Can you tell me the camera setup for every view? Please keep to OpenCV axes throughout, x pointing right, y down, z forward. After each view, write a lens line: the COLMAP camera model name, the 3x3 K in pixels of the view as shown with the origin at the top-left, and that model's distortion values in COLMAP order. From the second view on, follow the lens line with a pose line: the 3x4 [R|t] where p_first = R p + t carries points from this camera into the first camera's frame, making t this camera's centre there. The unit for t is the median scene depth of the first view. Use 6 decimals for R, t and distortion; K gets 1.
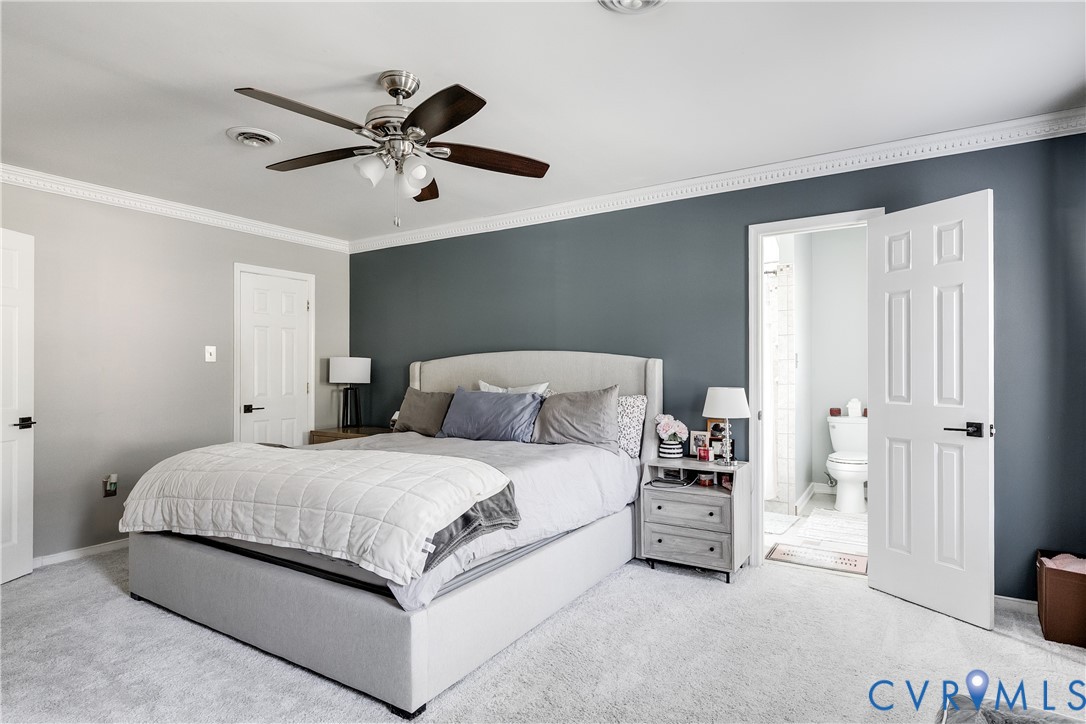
lens RADIAL K [[588.4, 0, 541.3], [0, 588.4, 365.6], [0, 0, 1]] dist [0.019541, 0.000064]
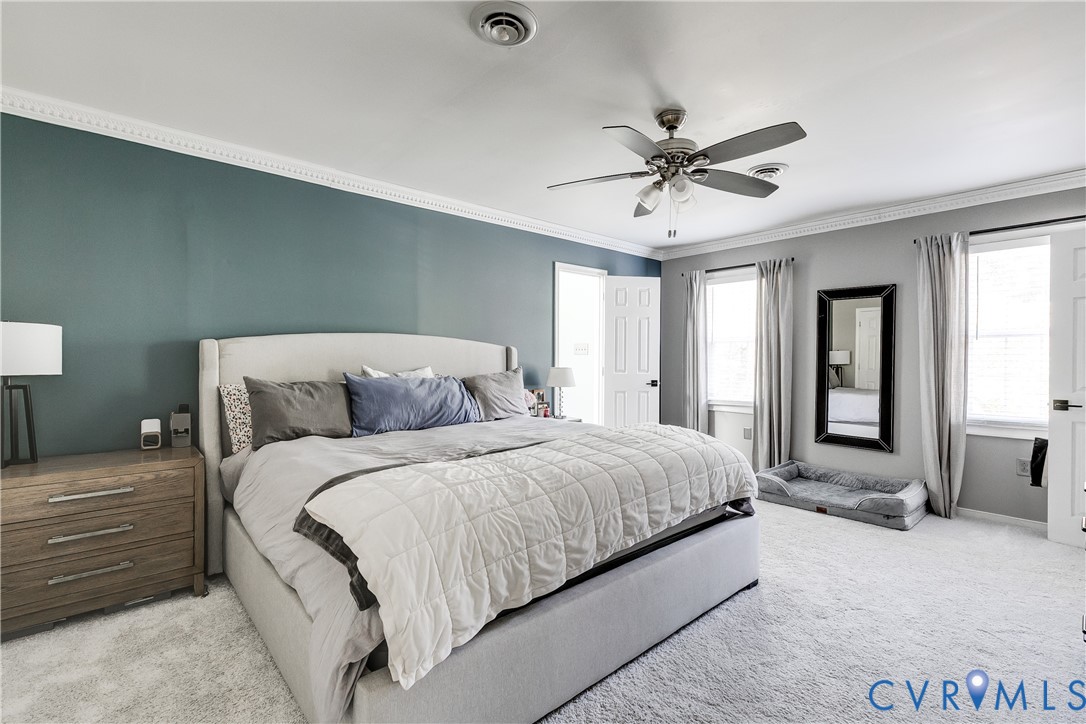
lens RADIAL K [[500.5, 0, 544.5], [0, 500.5, 360.9], [0, 0, 1]] dist [0.010436, -0.001460]
pose [[0.263083, 0.000108, 0.964773, -1.050216], [-0.009100, 0.999956, 0.002369, 0.020298], [-0.964730, -0.009403, 0.263073, 0.785254]]
